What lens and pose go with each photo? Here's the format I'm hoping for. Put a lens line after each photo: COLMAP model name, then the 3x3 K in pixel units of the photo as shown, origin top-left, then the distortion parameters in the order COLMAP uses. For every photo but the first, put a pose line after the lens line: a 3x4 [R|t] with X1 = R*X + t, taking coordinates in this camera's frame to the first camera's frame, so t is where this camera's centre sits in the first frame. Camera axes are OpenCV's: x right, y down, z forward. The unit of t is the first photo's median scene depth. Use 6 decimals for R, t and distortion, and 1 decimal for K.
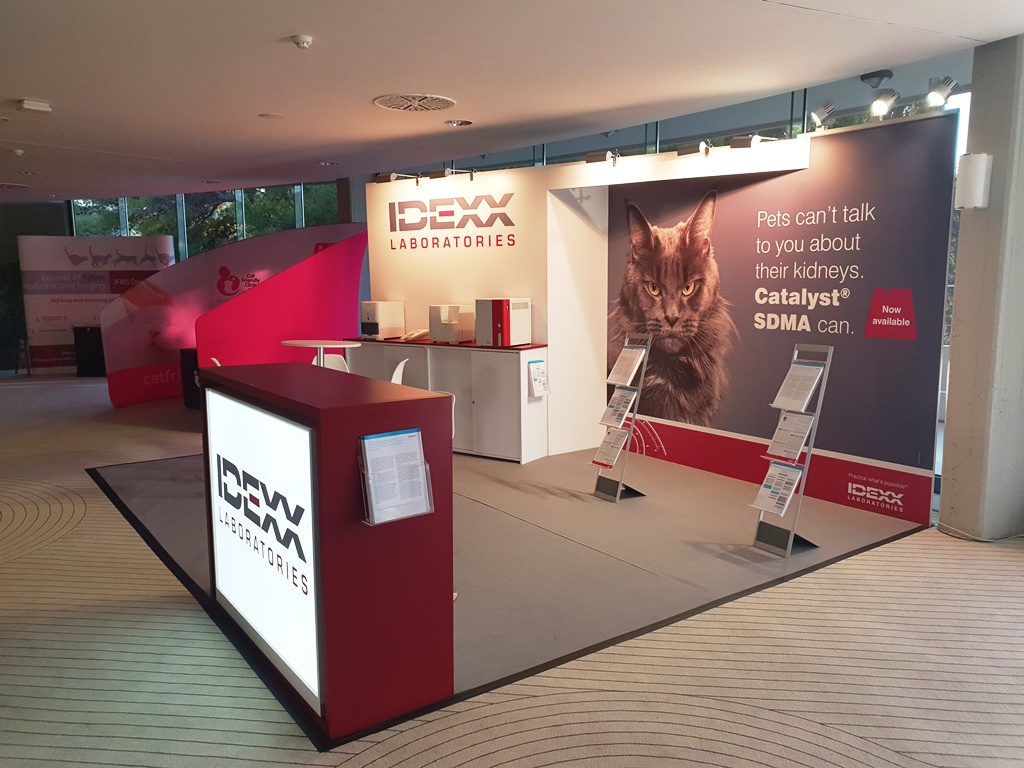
lens RADIAL K [[793.2, 0, 496.2], [0, 793.2, 390.3], [0, 0, 1]] dist [0.182228, -0.482185]
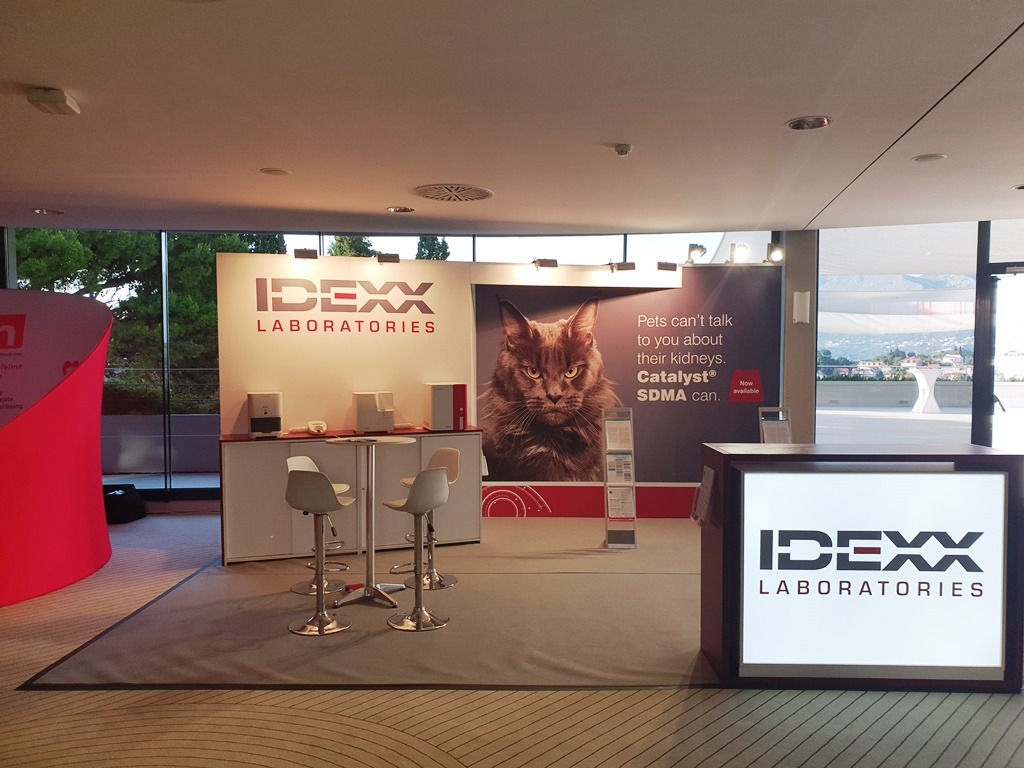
lens RADIAL K [[793.2, 0, 496.2], [0, 793.2, 390.3], [0, 0, 1]] dist [0.182228, -0.482185]
pose [[0.601276, -0.031605, 0.798416, -0.808483], [0.114161, 0.992365, -0.046690, -0.054290], [-0.790844, 0.119221, 0.600293, 0.354876]]
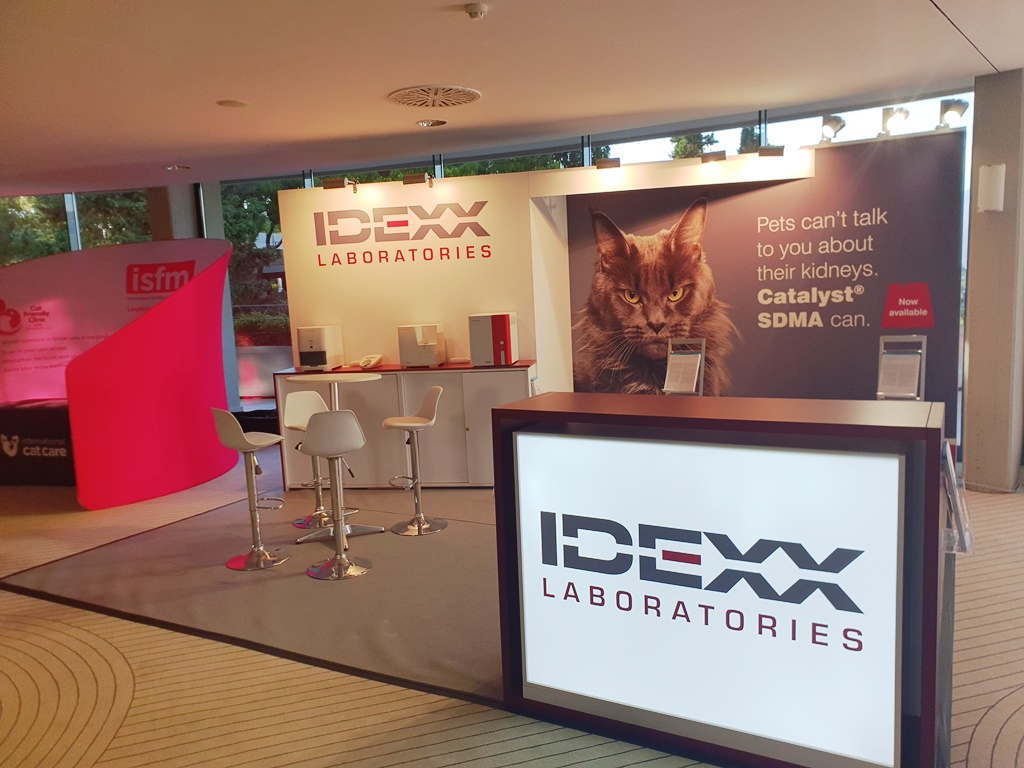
lens RADIAL K [[793.2, 0, 496.2], [0, 793.2, 390.3], [0, 0, 1]] dist [0.182228, -0.482185]
pose [[0.905463, -0.090307, 0.414706, -0.400609], [0.101171, 0.994860, -0.004254, -0.023521], [-0.412190, 0.045809, 0.909946, 0.168626]]
